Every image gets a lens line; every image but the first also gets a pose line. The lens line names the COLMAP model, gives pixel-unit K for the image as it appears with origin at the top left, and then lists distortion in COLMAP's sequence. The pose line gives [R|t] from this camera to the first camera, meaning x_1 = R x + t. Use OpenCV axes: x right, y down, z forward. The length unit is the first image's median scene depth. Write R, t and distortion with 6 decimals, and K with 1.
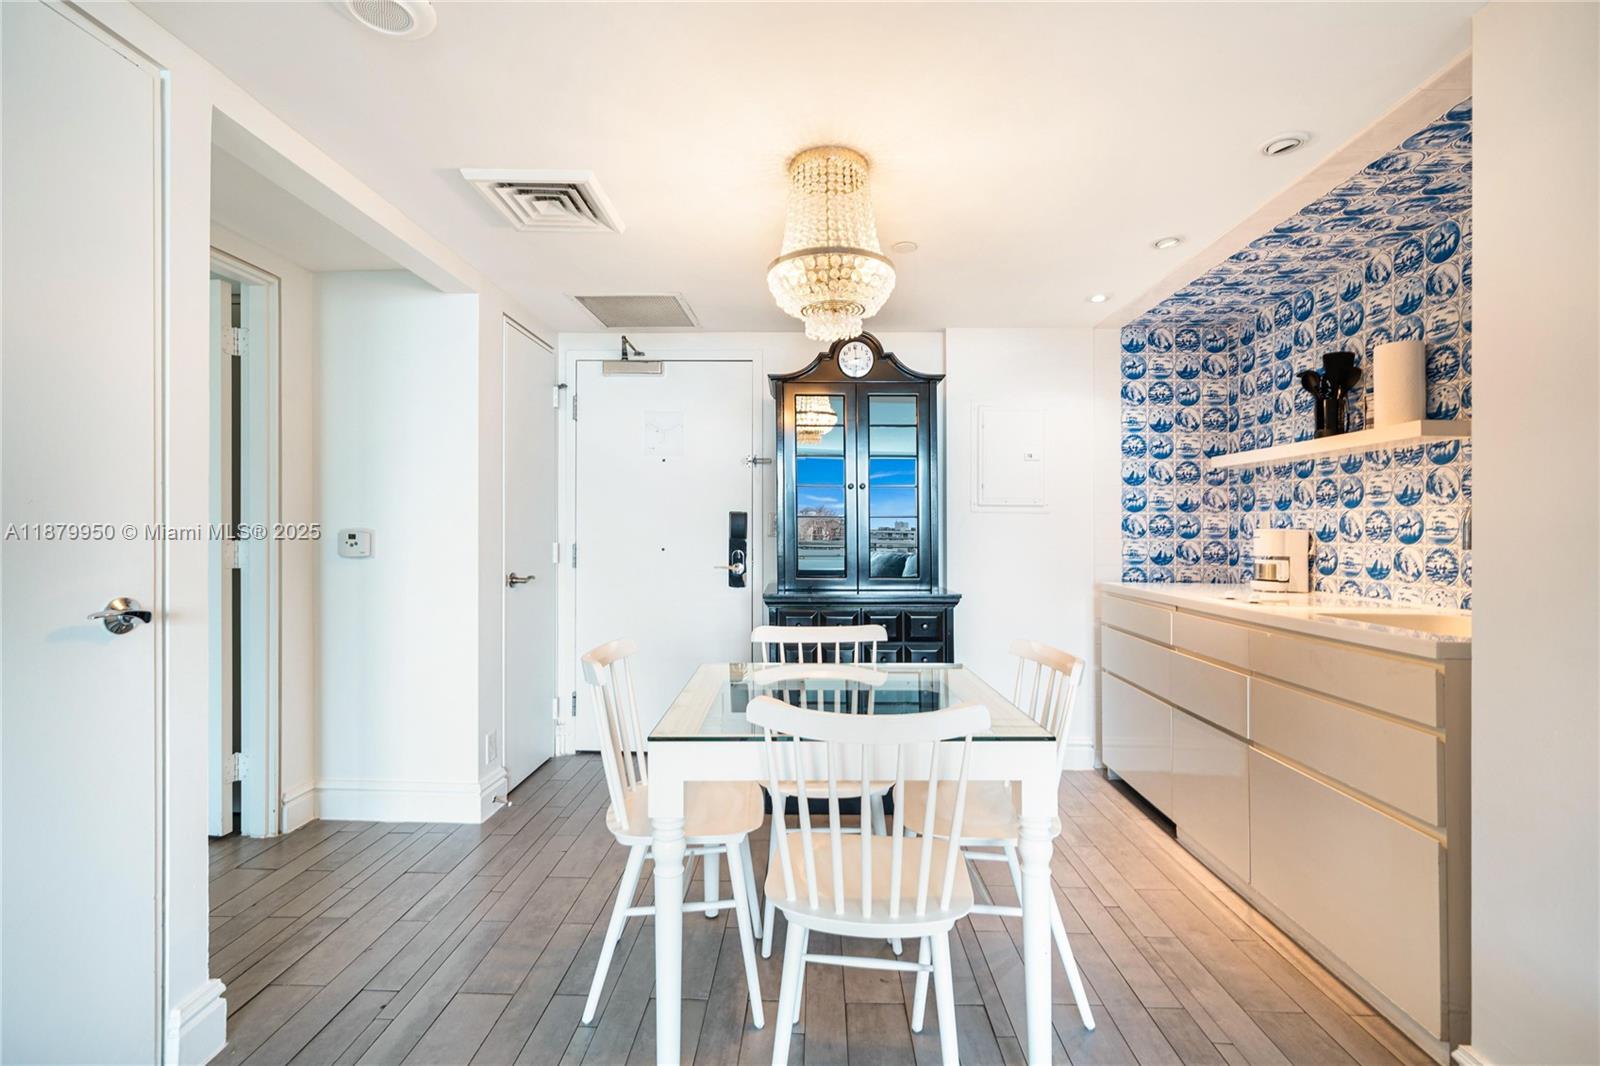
lens RADIAL K [[679.5, 0, 779.7], [0, 679.5, 544.1], [0, 0, 1]] dist [0.016969, 0.000049]
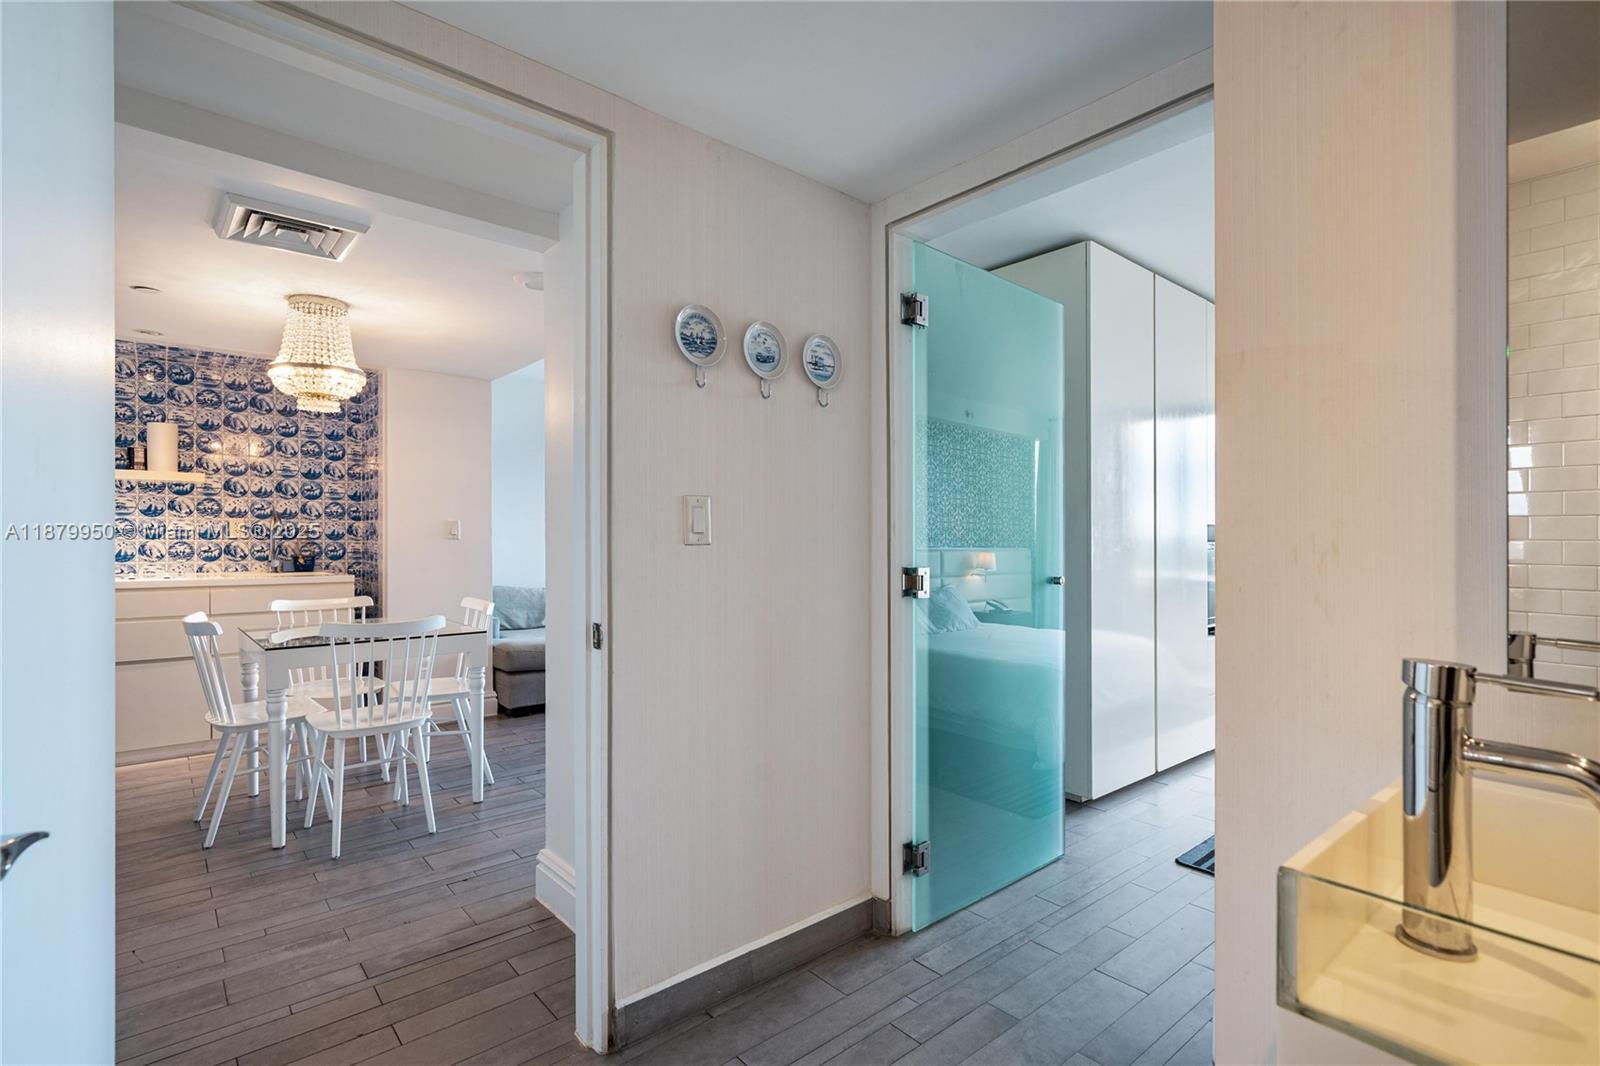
lens RADIAL K [[744.2, 0, 800.0], [0, 744.2, 533.0], [0, 0, 1]] dist [0.001756, 0.000238]
pose [[-0.681198, 0.000259, 0.732099, -1.534843], [0.005547, 0.999973, 0.004807, -0.015606], [-0.732079, 0.007336, -0.681181, 1.098479]]
